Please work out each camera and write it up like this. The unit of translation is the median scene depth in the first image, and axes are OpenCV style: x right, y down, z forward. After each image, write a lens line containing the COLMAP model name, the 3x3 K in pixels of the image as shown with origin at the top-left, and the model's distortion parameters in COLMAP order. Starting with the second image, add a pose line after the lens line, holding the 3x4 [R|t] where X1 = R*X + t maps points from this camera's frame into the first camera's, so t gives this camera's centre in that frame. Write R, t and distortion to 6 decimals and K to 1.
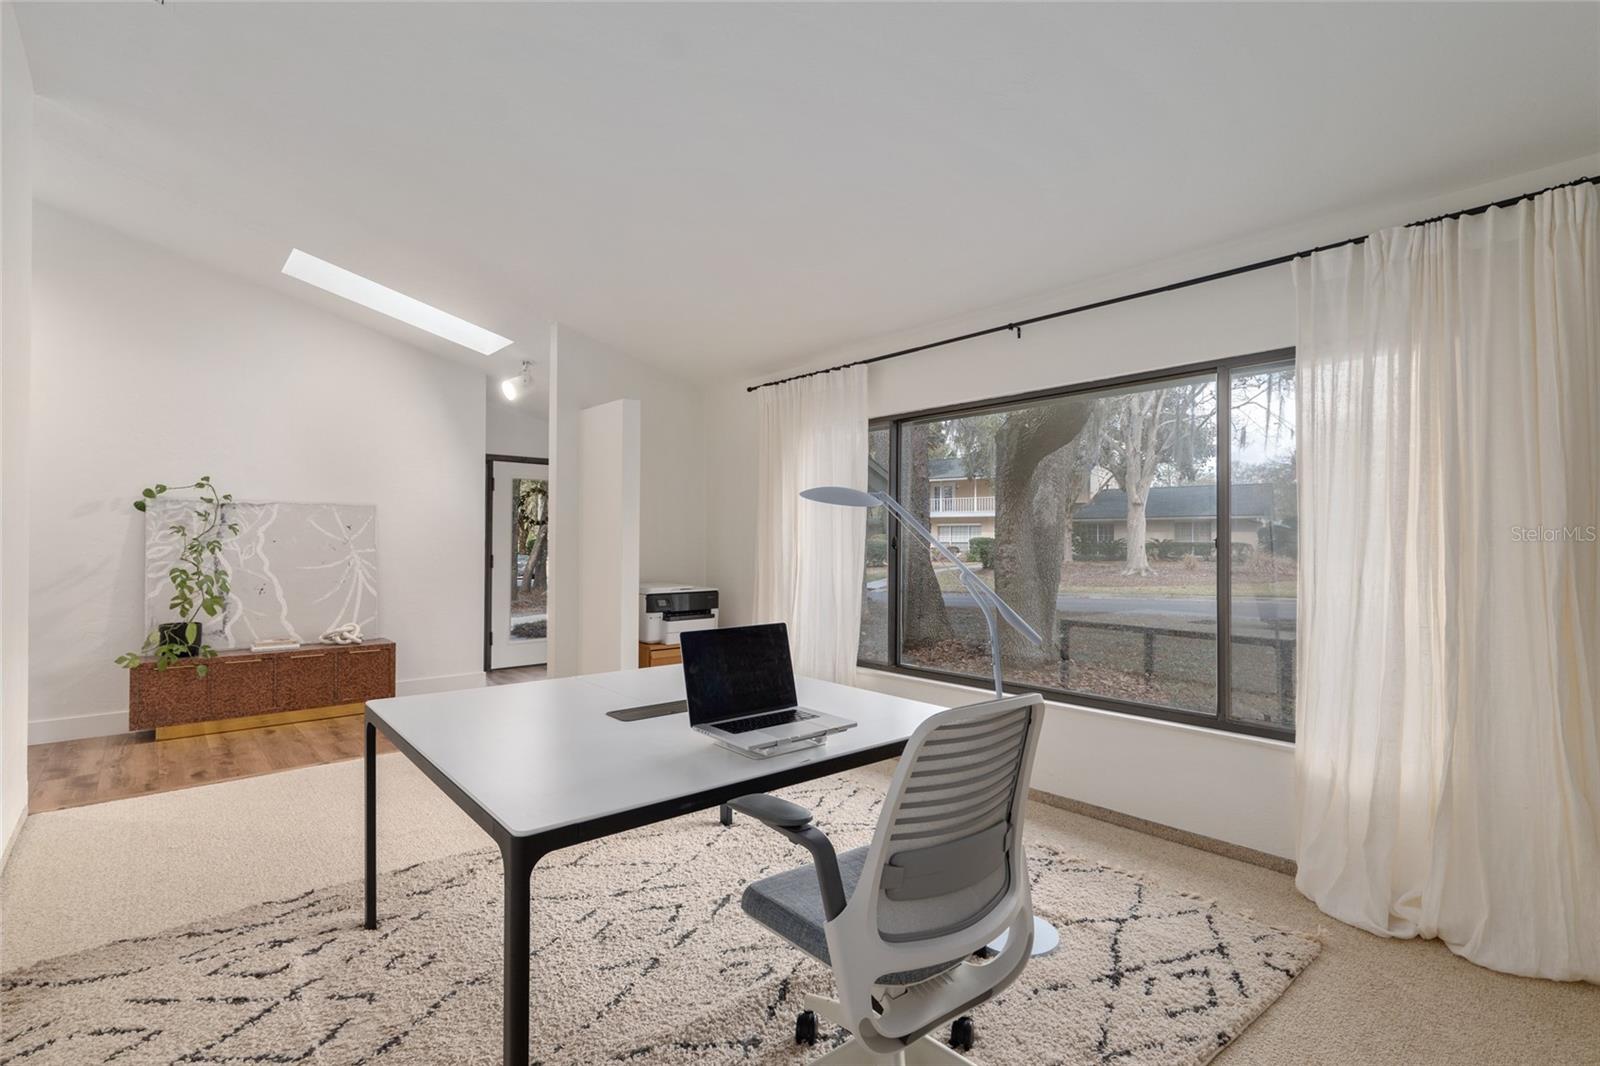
lens RADIAL K [[738.1, 0, 811.6], [0, 738.1, 532.6], [0, 0, 1]] dist [-0.000328, 0.000464]
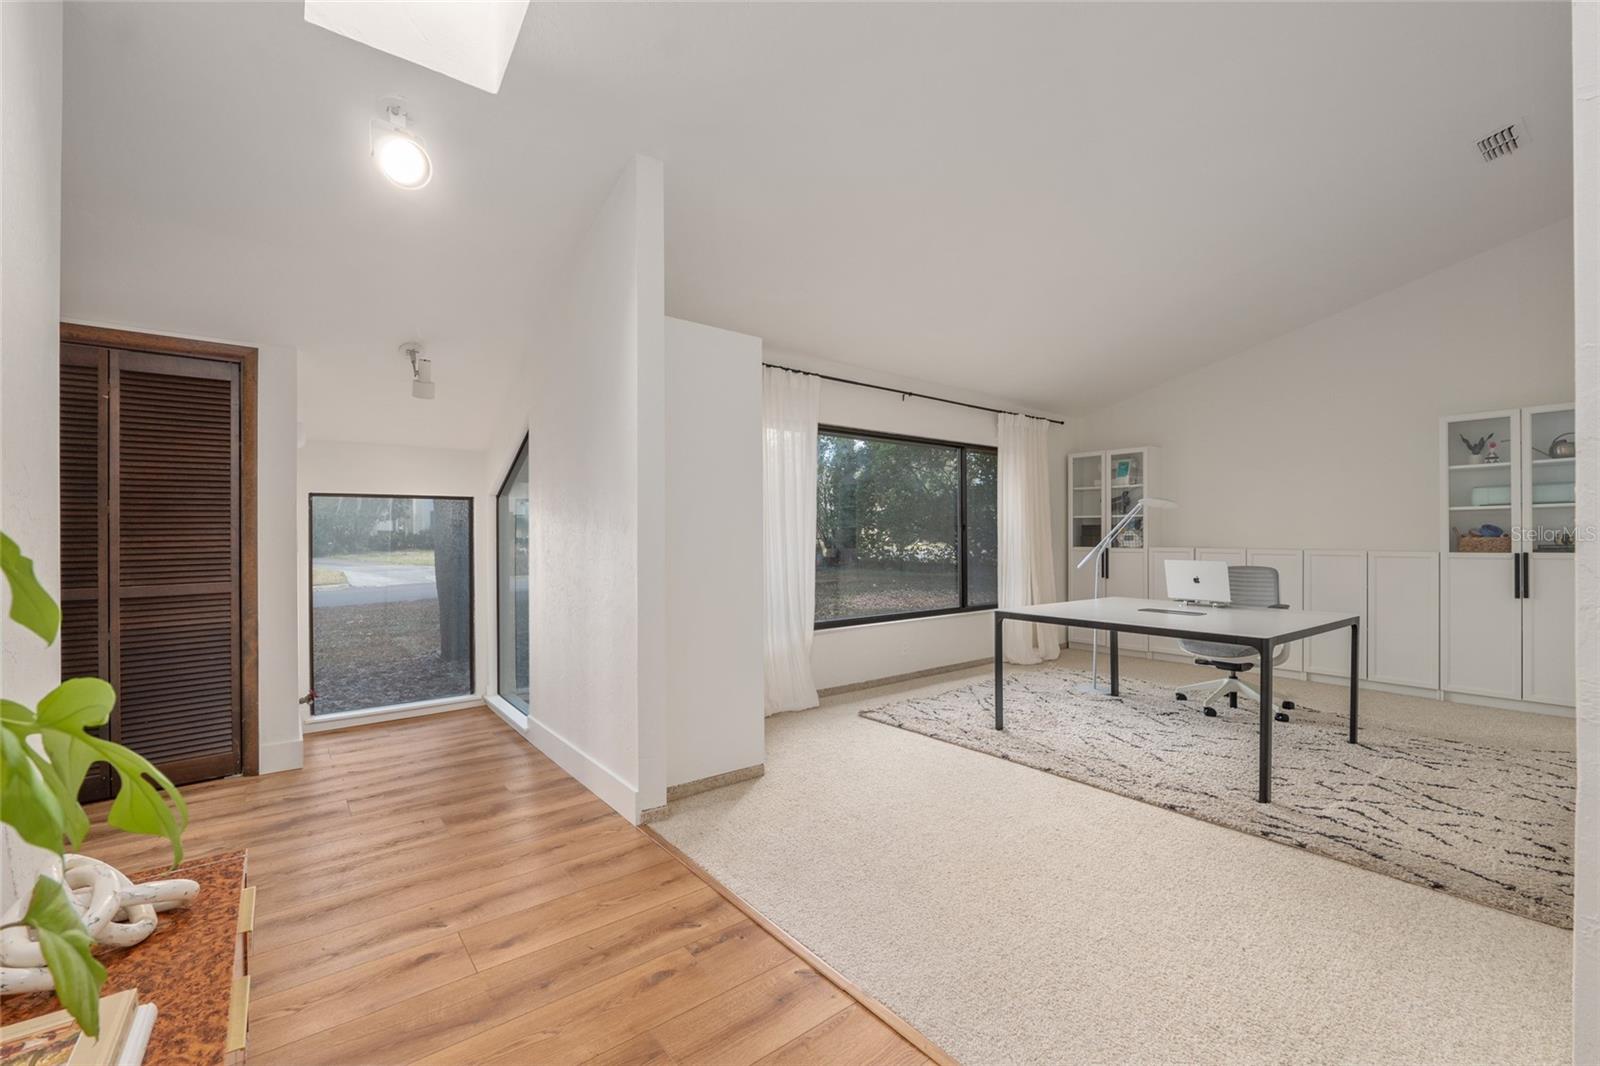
lens RADIAL K [[661.7, 0, 791.9], [0, 661.7, 534.4], [0, 0, 1]] dist [-0.008339, 0.000164]
pose [[0.058163, -0.001013, 0.998307, -1.239910], [-0.007148, 0.999973, 0.001431, 0.032062], [-0.998282, -0.007219, 0.058154, 1.206520]]
